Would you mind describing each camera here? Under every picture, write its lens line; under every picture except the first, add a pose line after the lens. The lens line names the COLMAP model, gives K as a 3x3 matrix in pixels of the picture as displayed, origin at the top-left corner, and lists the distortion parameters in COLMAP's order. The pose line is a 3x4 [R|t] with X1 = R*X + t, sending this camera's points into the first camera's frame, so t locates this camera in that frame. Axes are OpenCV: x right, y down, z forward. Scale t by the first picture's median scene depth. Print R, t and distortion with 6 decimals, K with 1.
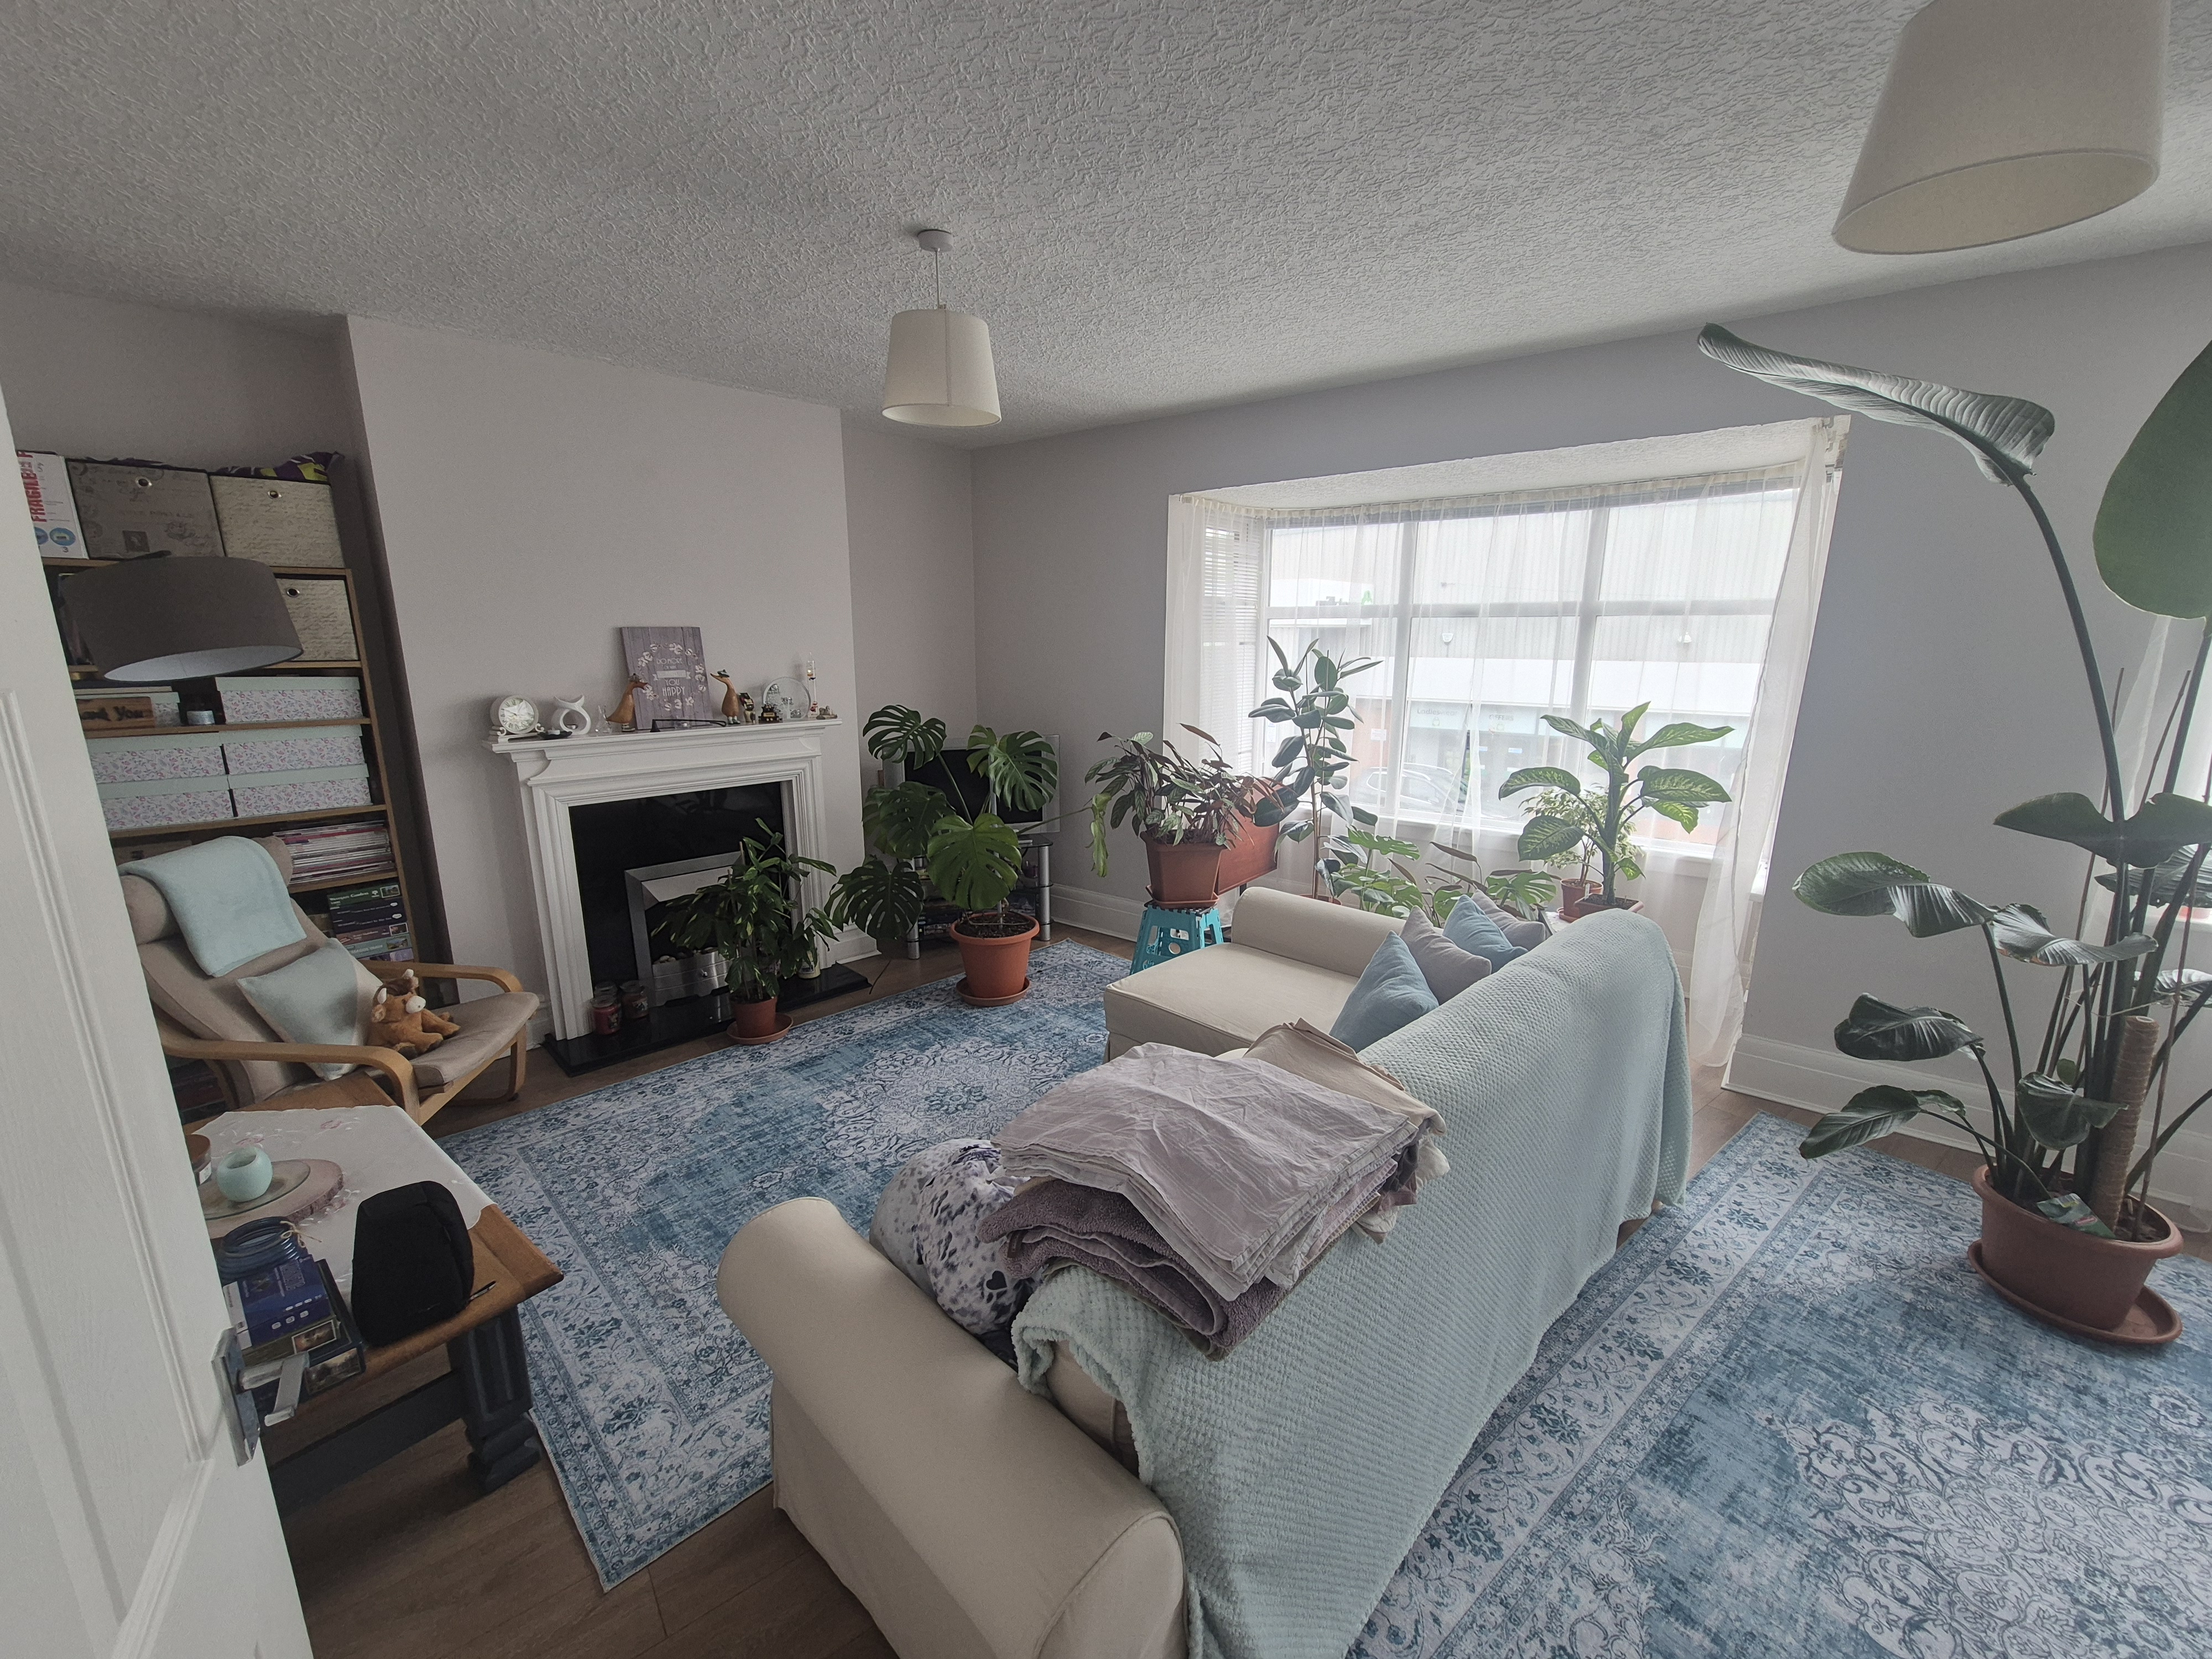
lens RADIAL K [[895.1, 0, 1110.0], [0, 895.1, 831.0], [0, 0, 1]] dist [-0.002572, 0.002686]
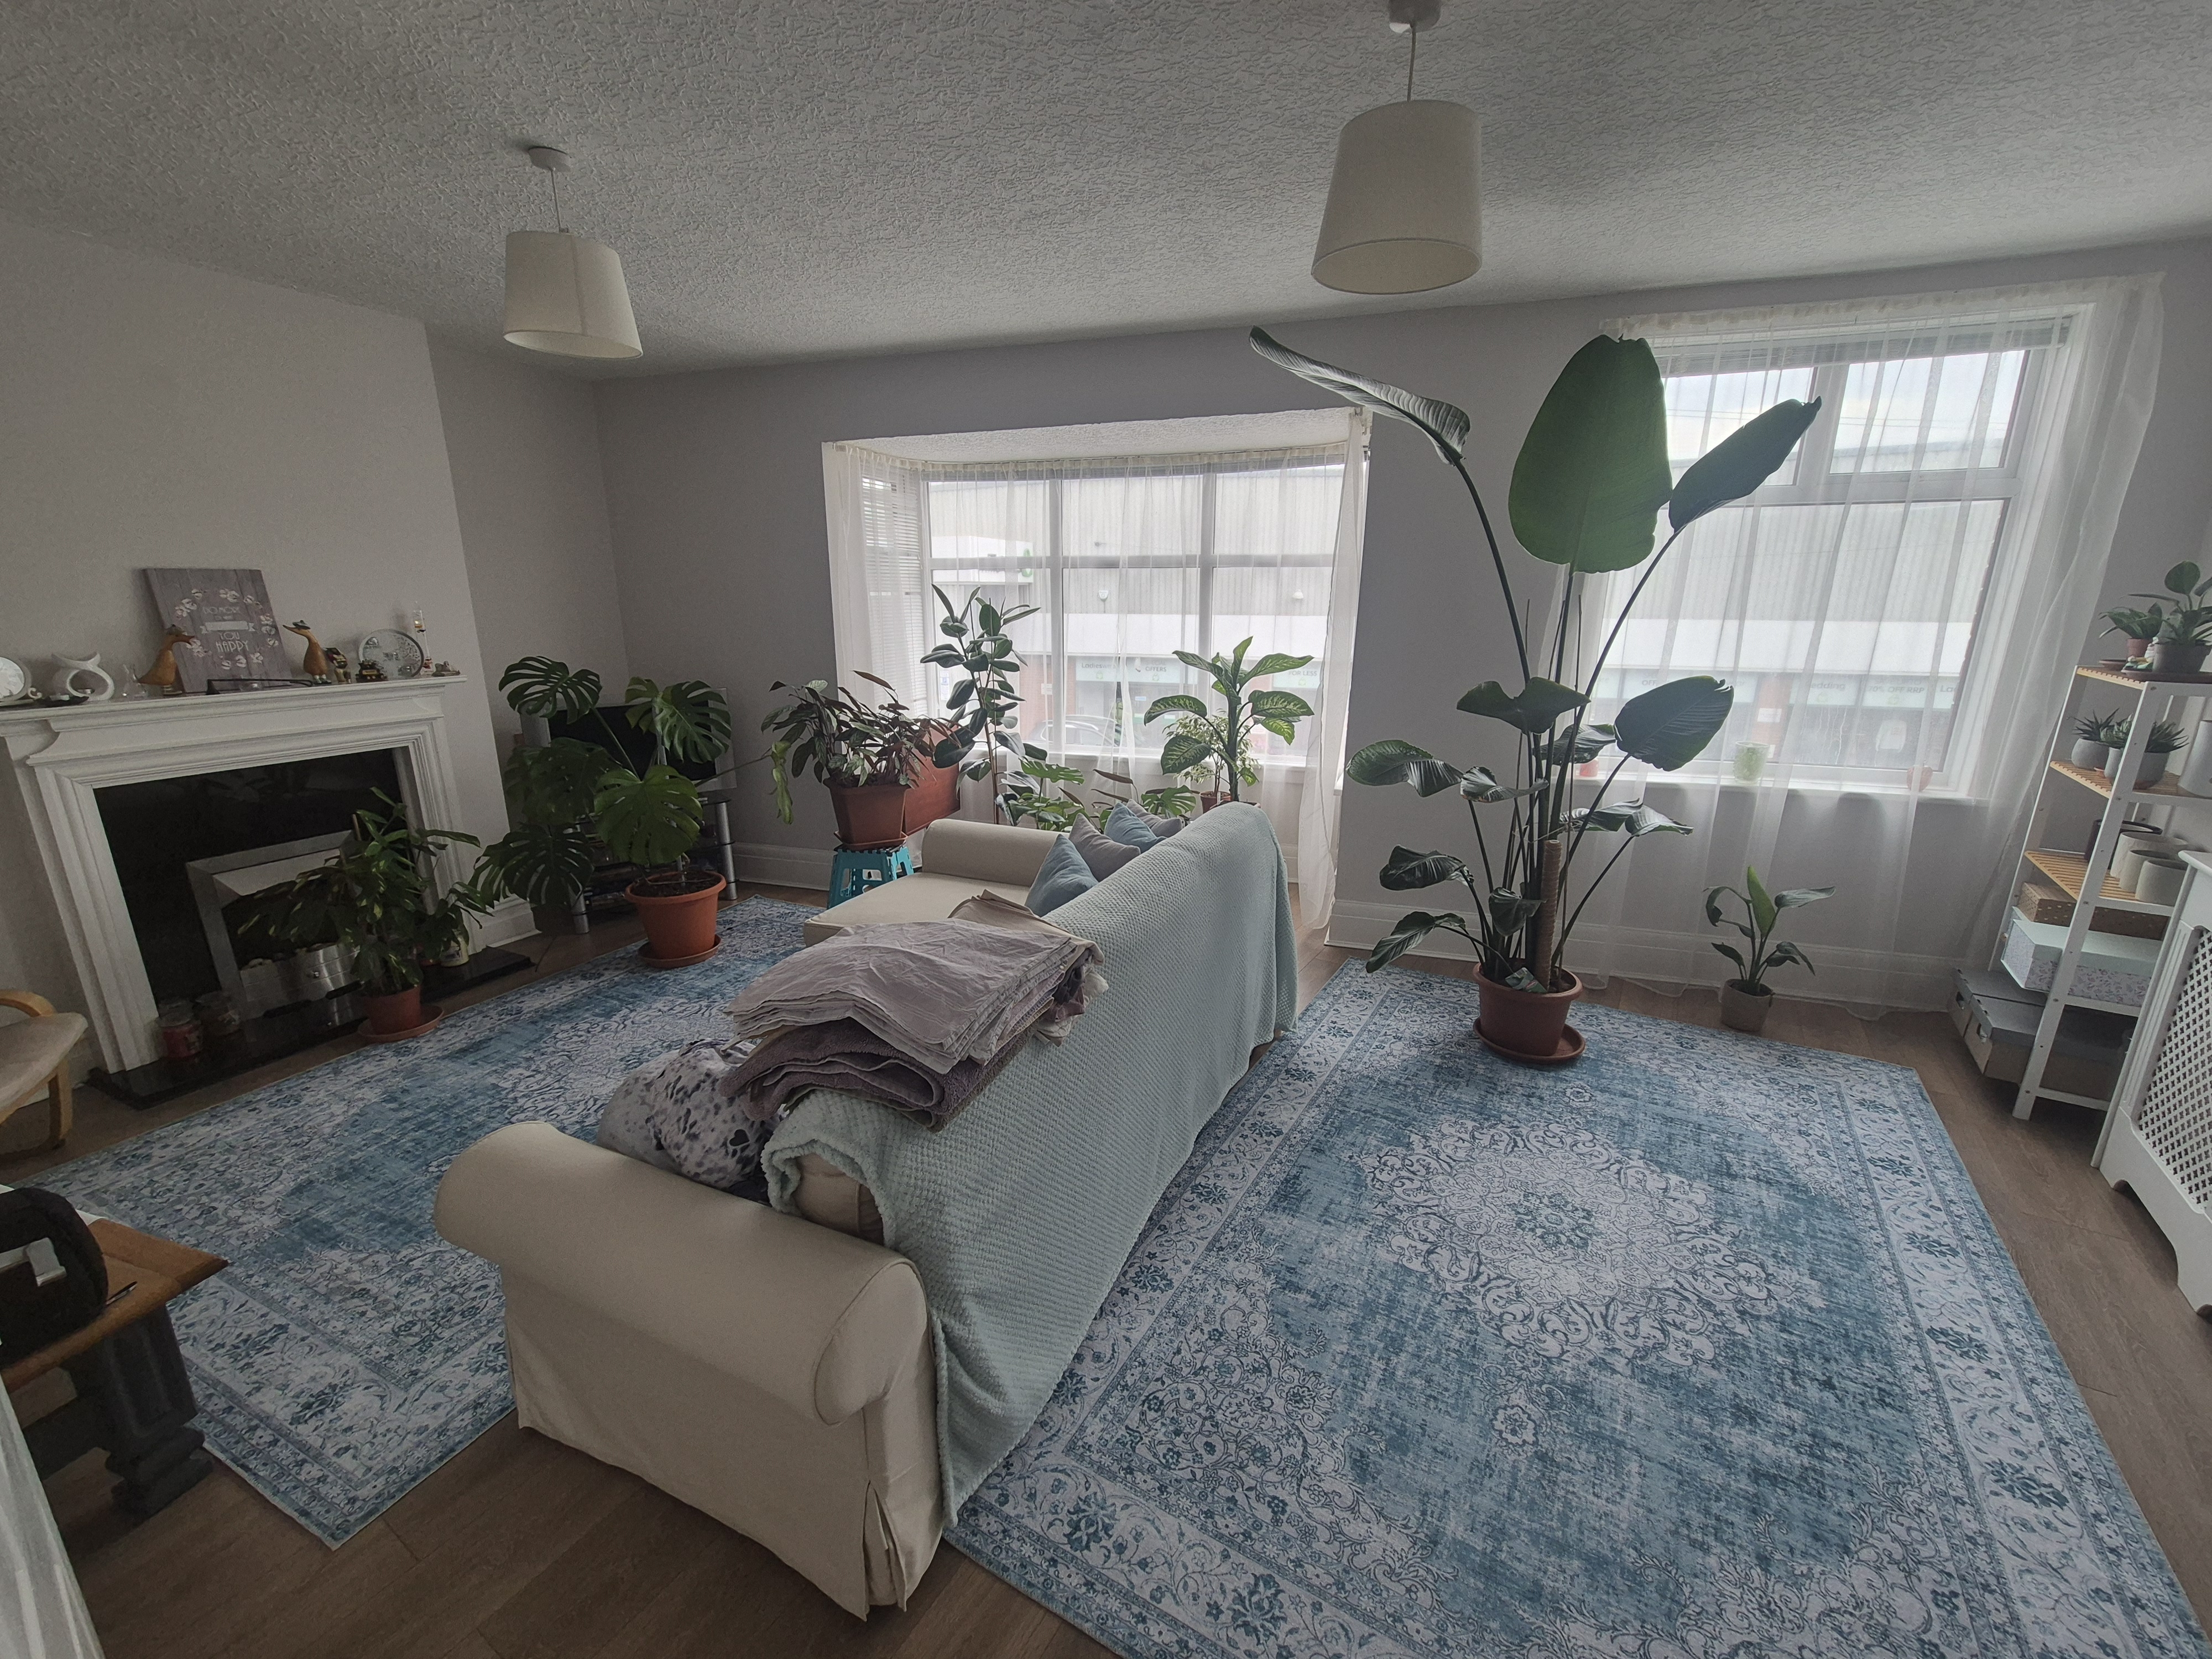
lens RADIAL K [[904.0, 0, 1106.0], [0, 904.0, 829.5], [0, 0, 1]] dist [0.002541, 0.000861]
pose [[0.938361, -0.089524, 0.333862, -0.021799], [0.076783, 0.995733, 0.051193, 0.051780], [-0.337021, -0.022402, 0.941231, -0.128302]]
